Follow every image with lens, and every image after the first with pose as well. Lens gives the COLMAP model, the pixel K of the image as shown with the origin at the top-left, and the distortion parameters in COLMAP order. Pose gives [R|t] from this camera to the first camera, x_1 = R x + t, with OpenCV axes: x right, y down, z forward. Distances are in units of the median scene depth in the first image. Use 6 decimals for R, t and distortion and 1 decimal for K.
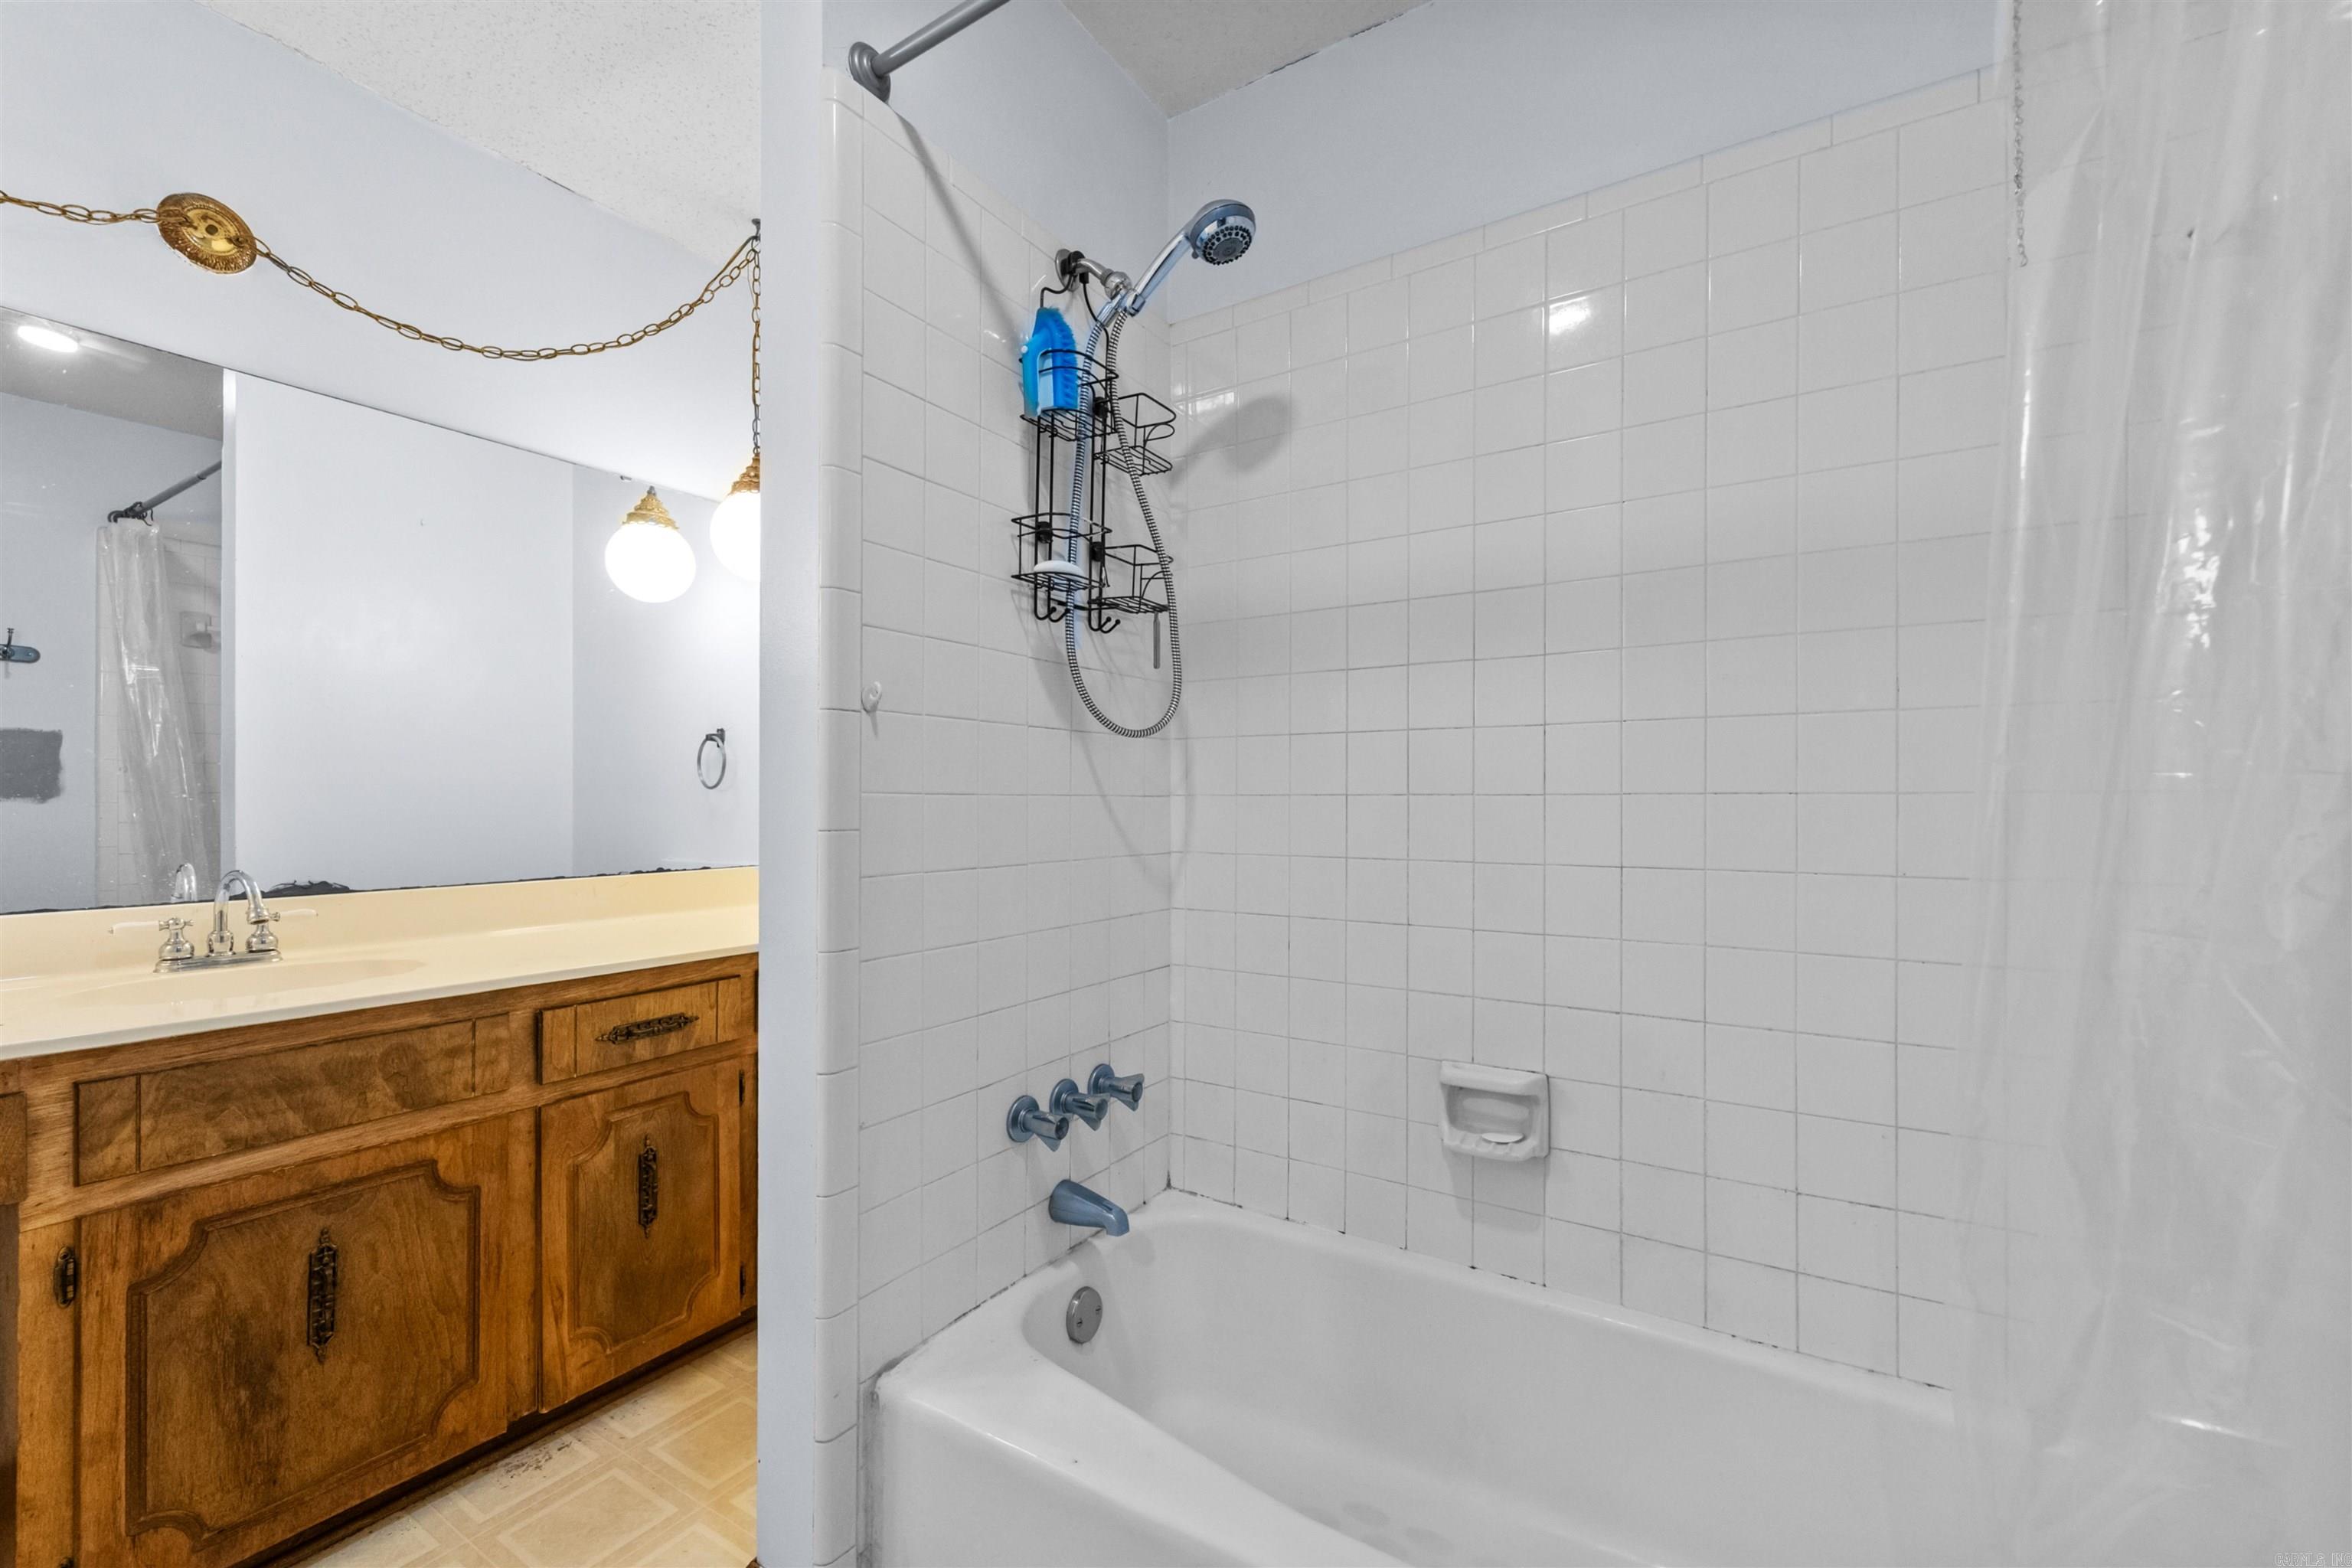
lens RADIAL K [[971.2, 0, 1171.1], [0, 971.2, 790.5], [0, 0, 1]] dist [0.005578, -0.003053]
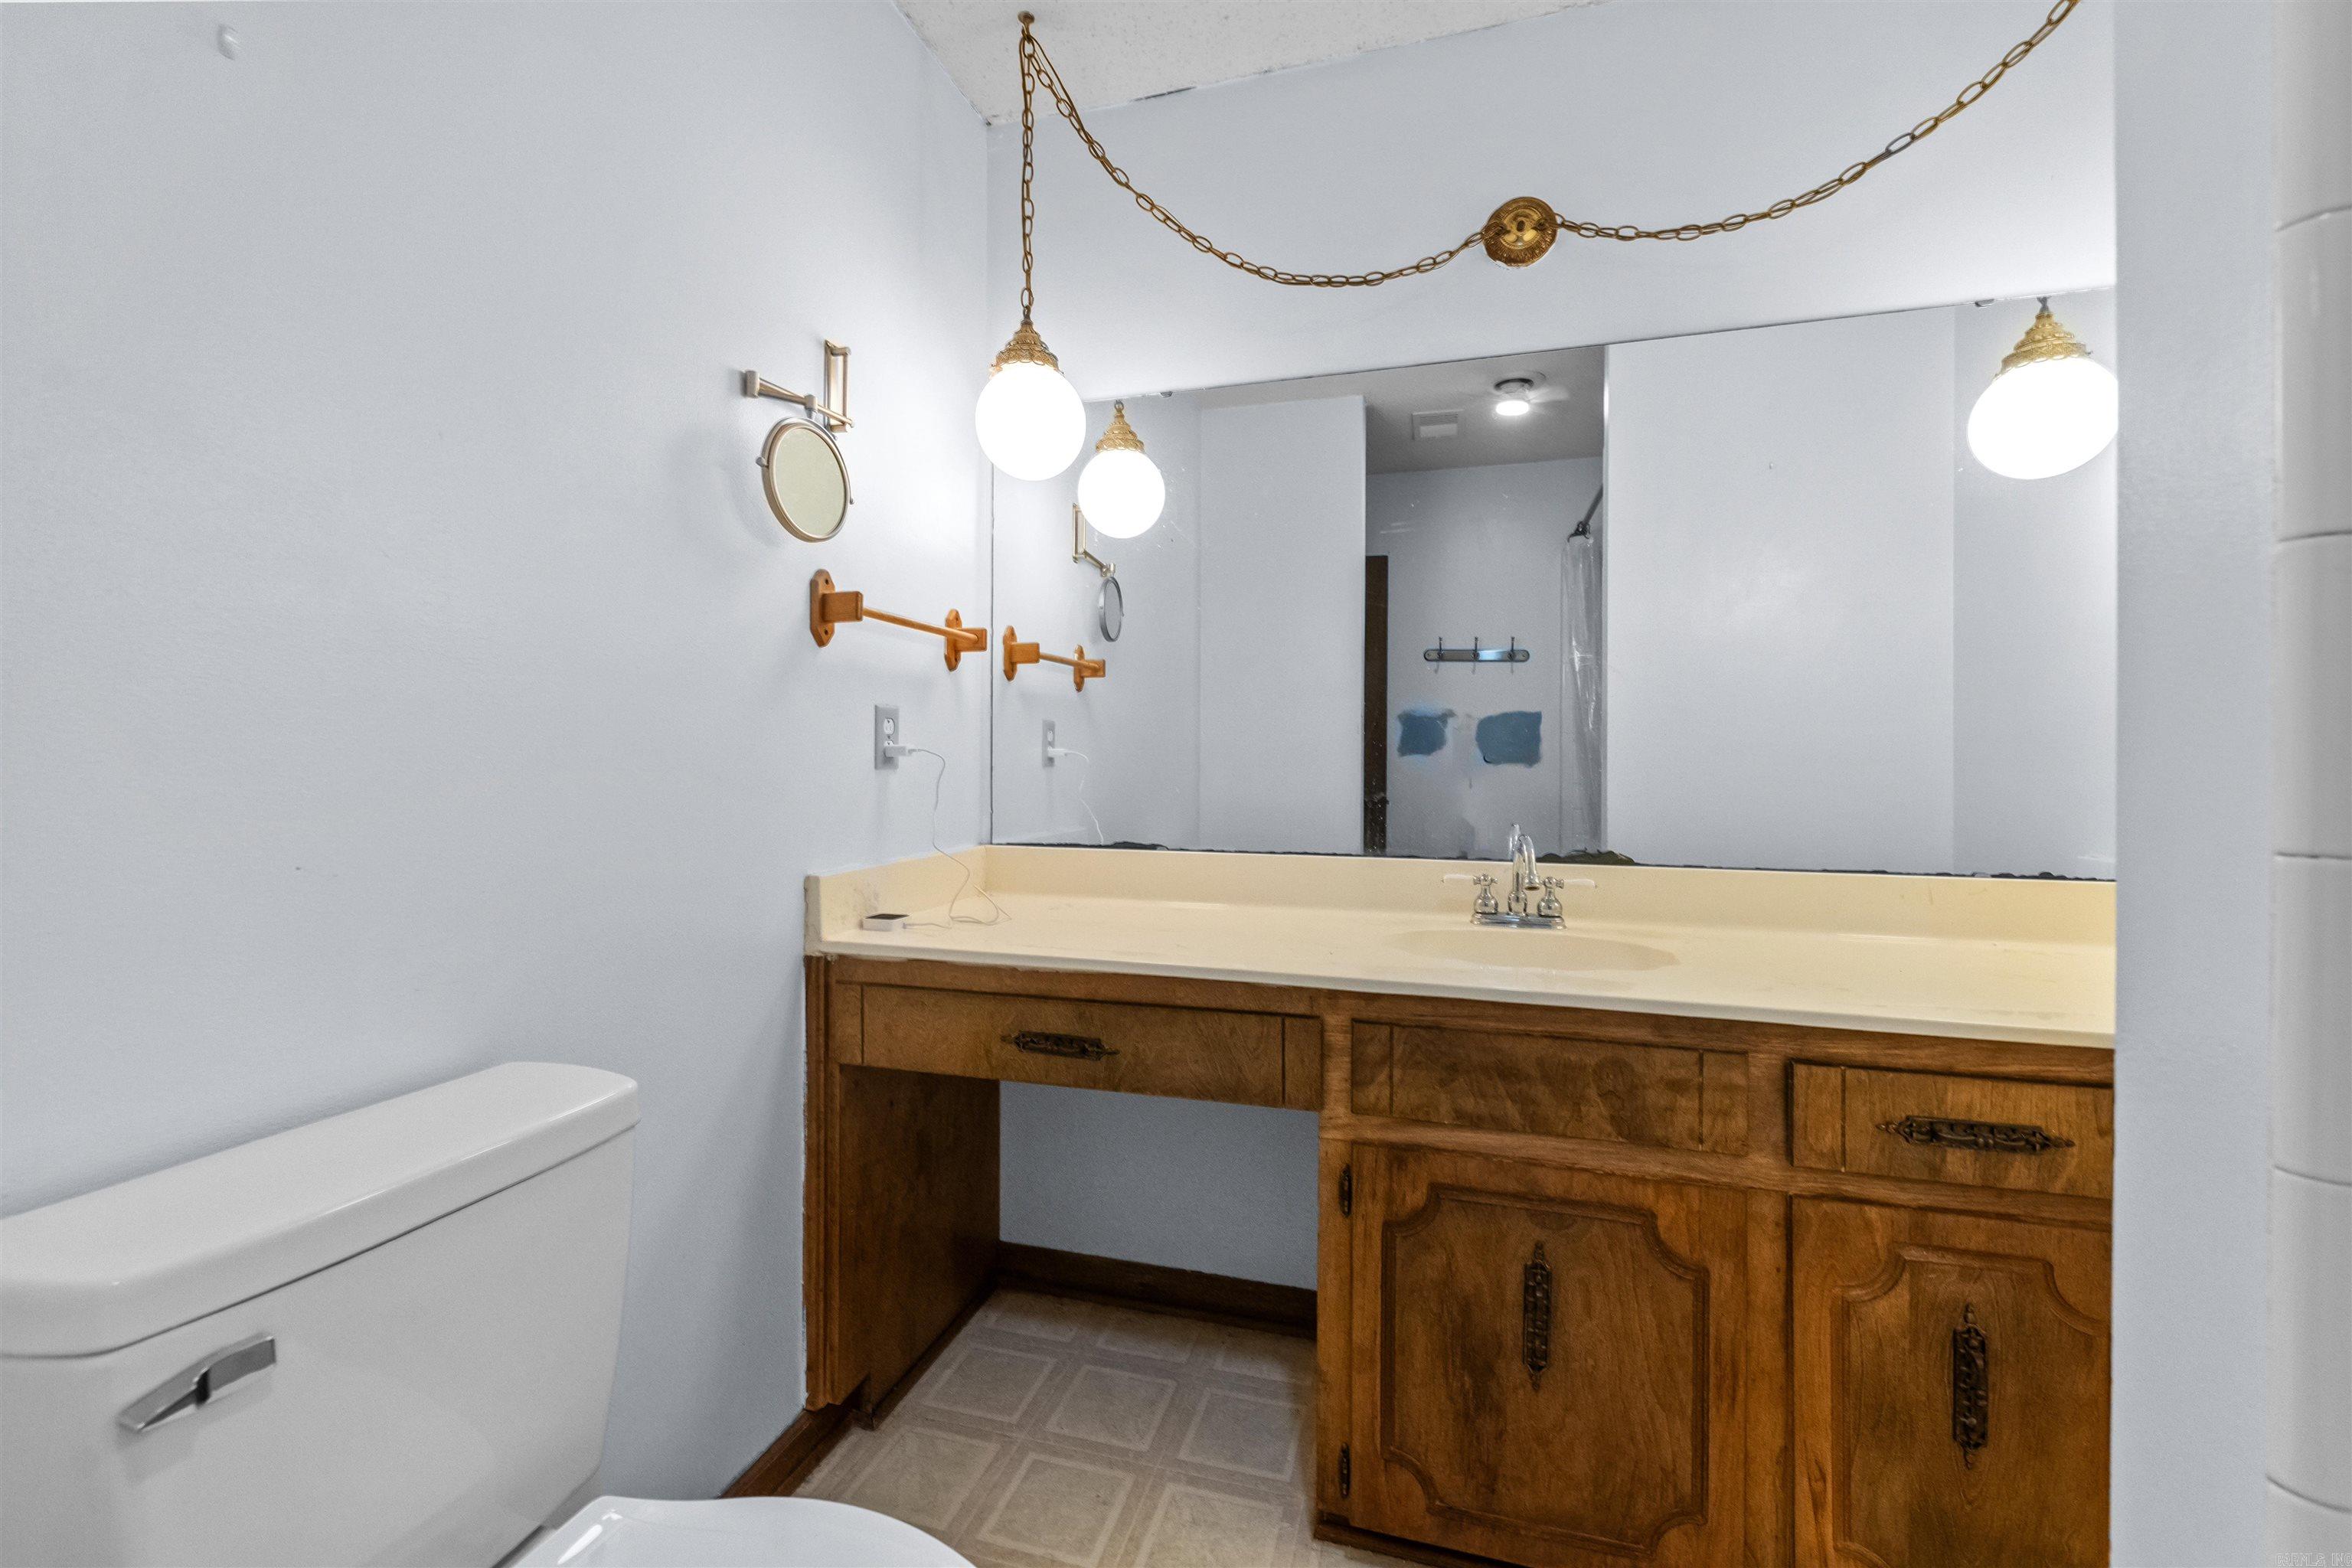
lens RADIAL K [[971.2, 0, 1158.2], [0, 971.2, 758.3], [0, 0, 1]] dist [0.005578, -0.003053]
pose [[0.276146, -0.001773, -0.961114, -0.087925], [0.003448, 0.999994, -0.000854, 0.001809], [0.961110, -0.003078, 0.276150, 0.358719]]
